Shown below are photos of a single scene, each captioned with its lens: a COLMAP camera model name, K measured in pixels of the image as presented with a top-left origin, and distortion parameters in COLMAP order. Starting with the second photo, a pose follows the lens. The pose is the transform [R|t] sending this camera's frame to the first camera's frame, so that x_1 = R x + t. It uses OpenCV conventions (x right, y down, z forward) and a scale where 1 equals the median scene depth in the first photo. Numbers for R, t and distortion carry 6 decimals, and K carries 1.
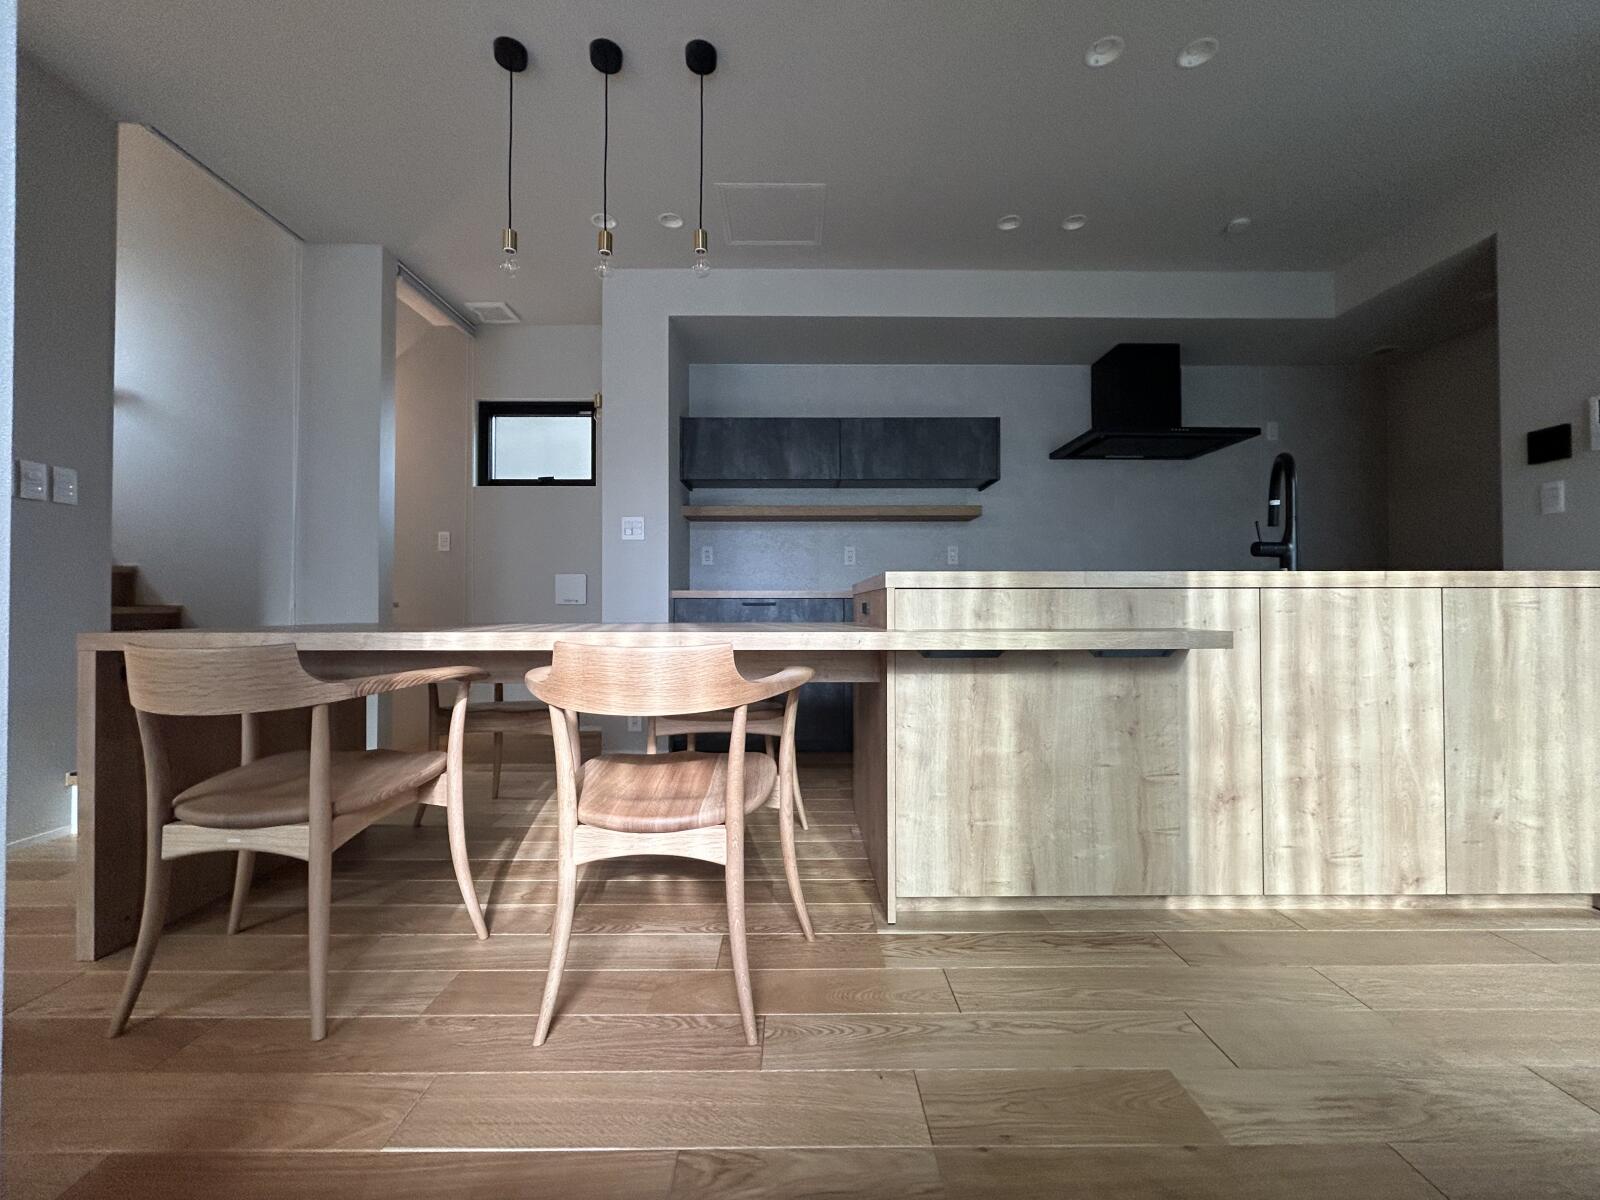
lens RADIAL K [[639.6, 0, 800.0], [0, 639.6, 600.0], [0, 0, 1]] dist [-0.007182, 0.000045]
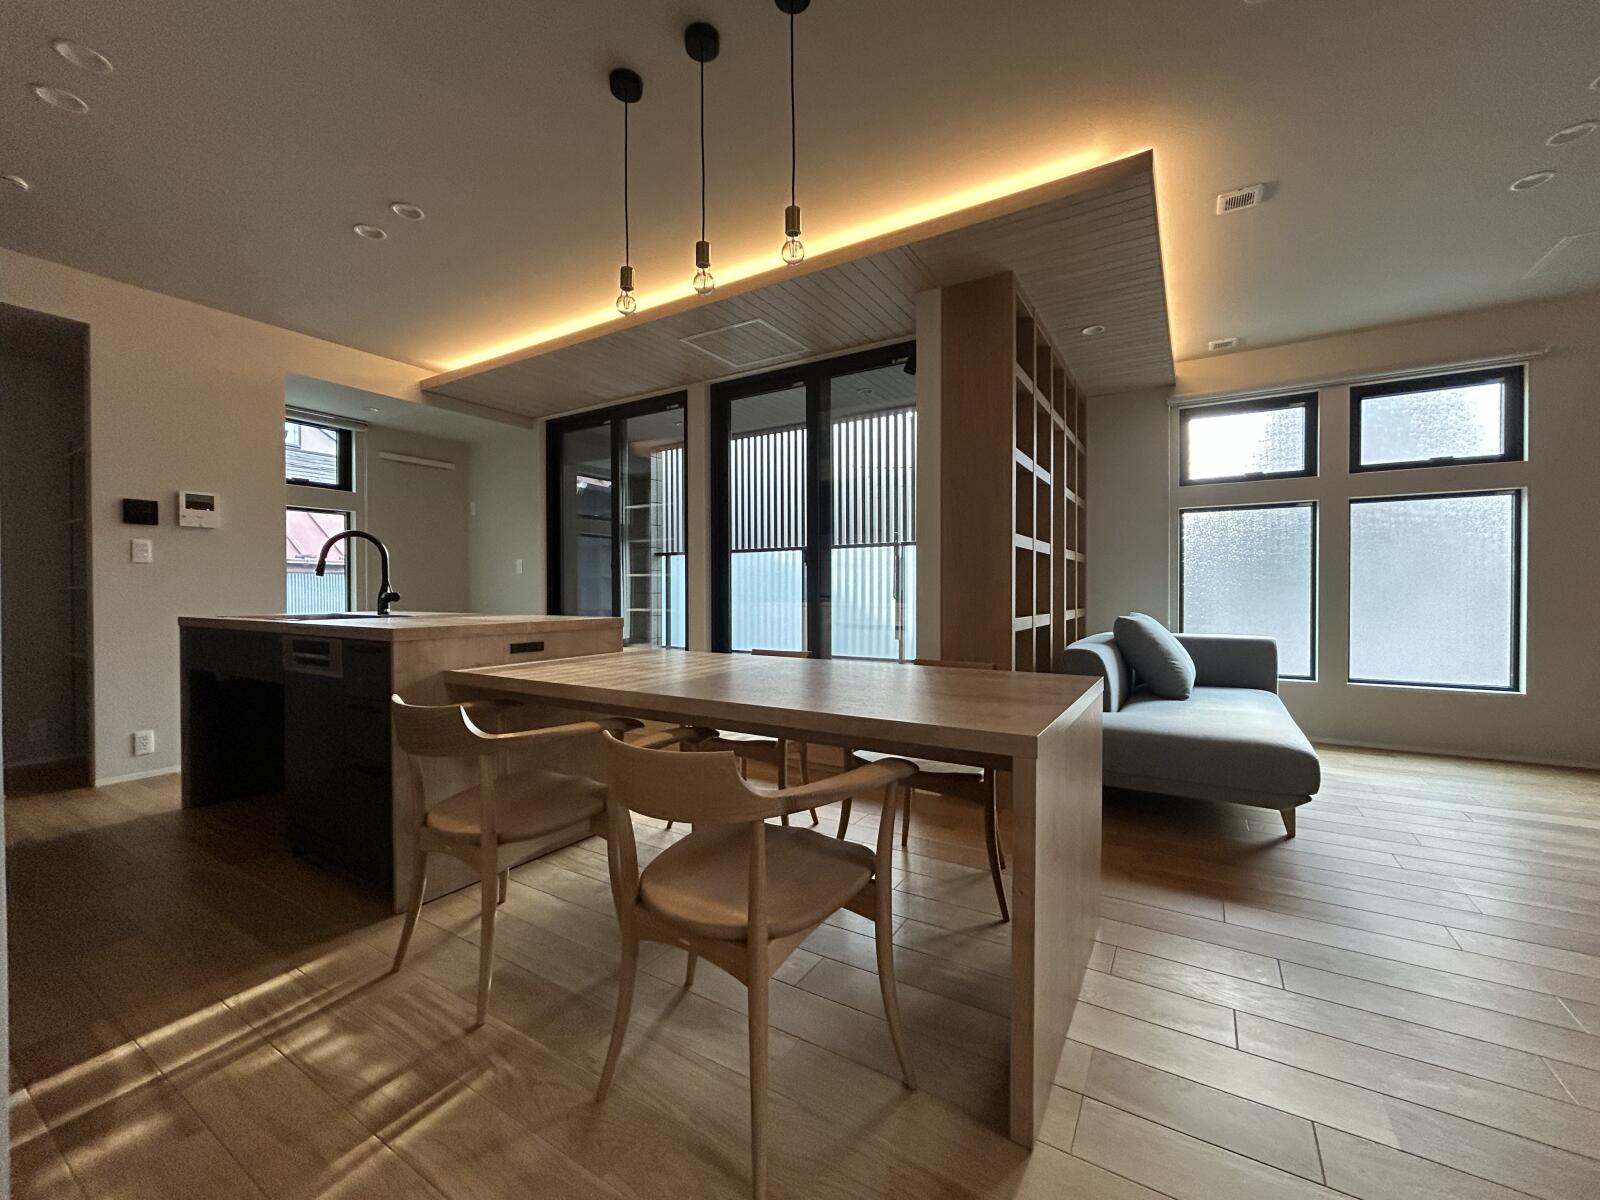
lens RADIAL K [[639.6, 0, 800.0], [0, 639.6, 600.0], [0, 0, 1]] dist [-0.007182, 0.000045]
pose [[-0.847276, -0.006394, 0.531114, -0.752064], [-0.004973, 0.999979, 0.004106, -0.070256], [-0.531129, 0.000838, -0.847291, 1.414259]]
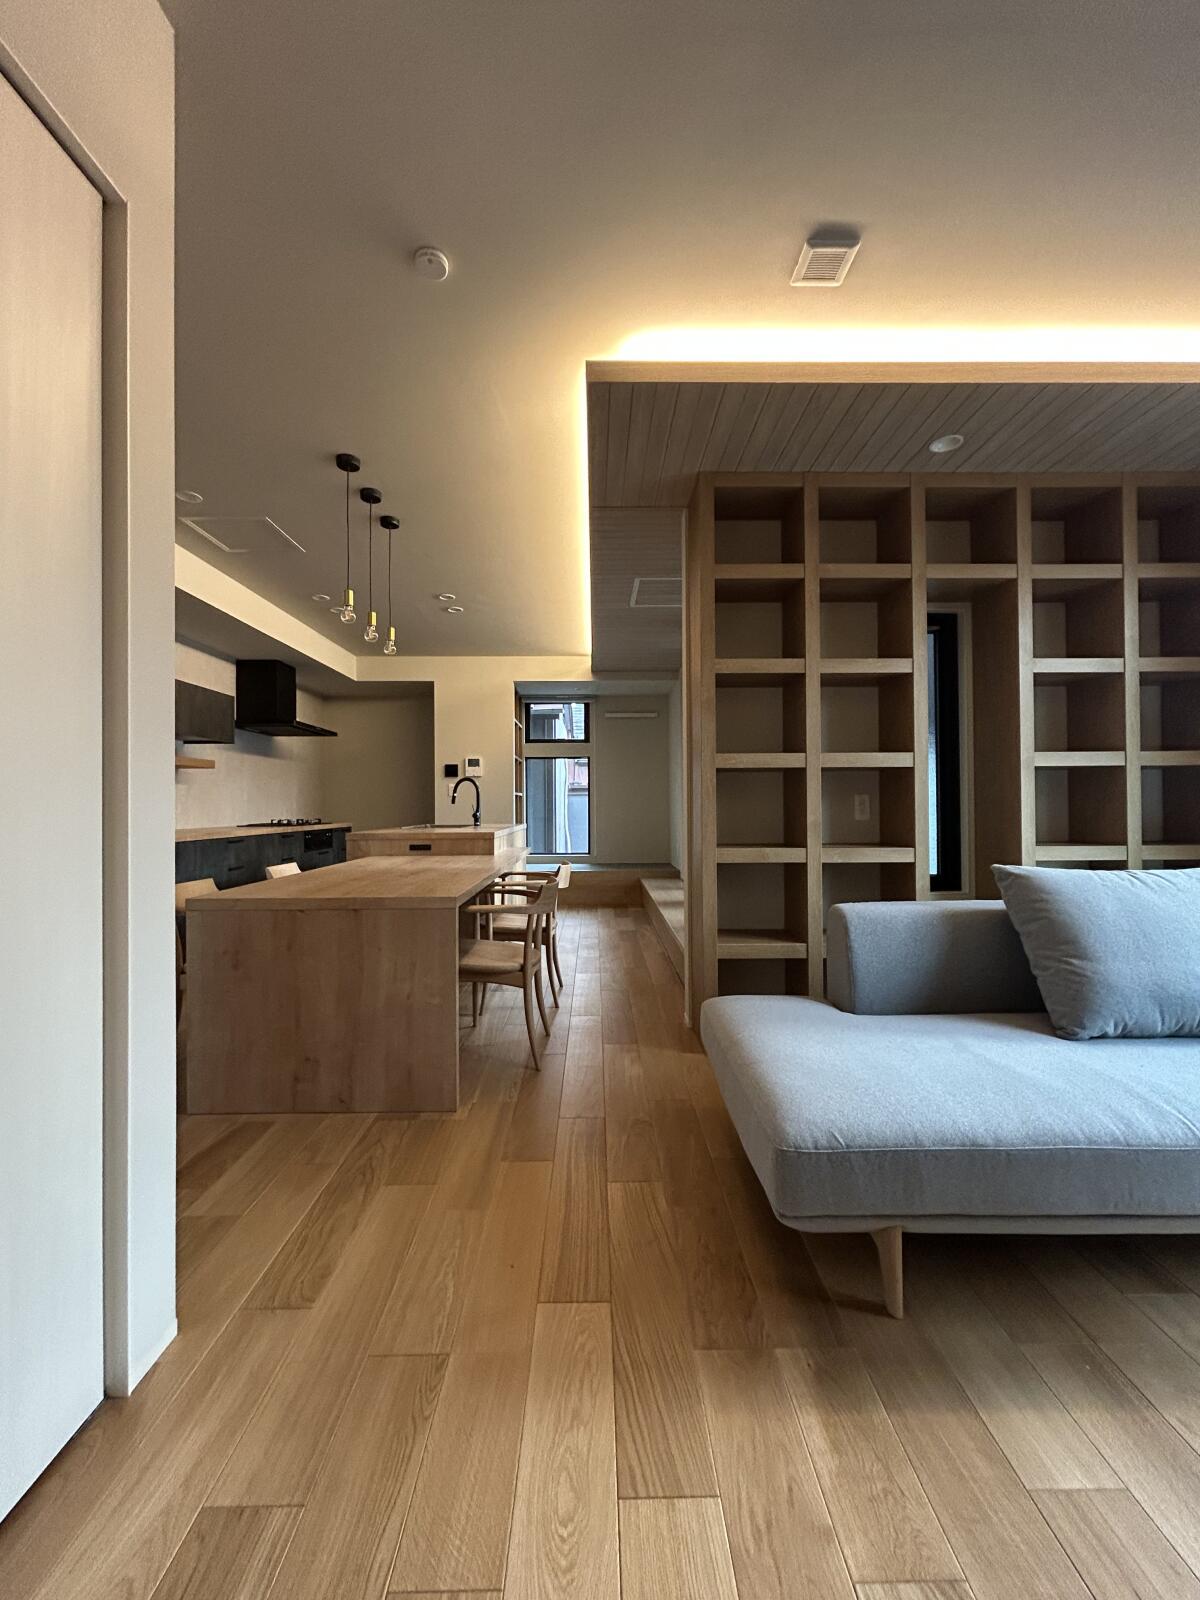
lens RADIAL K [[639.6, 0, 600.0], [0, 639.6, 800.0], [0, 0, 1]] dist [-0.007182, 0.000045]
pose [[-0.002772, 0.007721, 0.999966, -1.532136], [-0.006966, 0.999946, -0.007740, -0.105524], [-0.999972, -0.006987, -0.002718, 0.380847]]
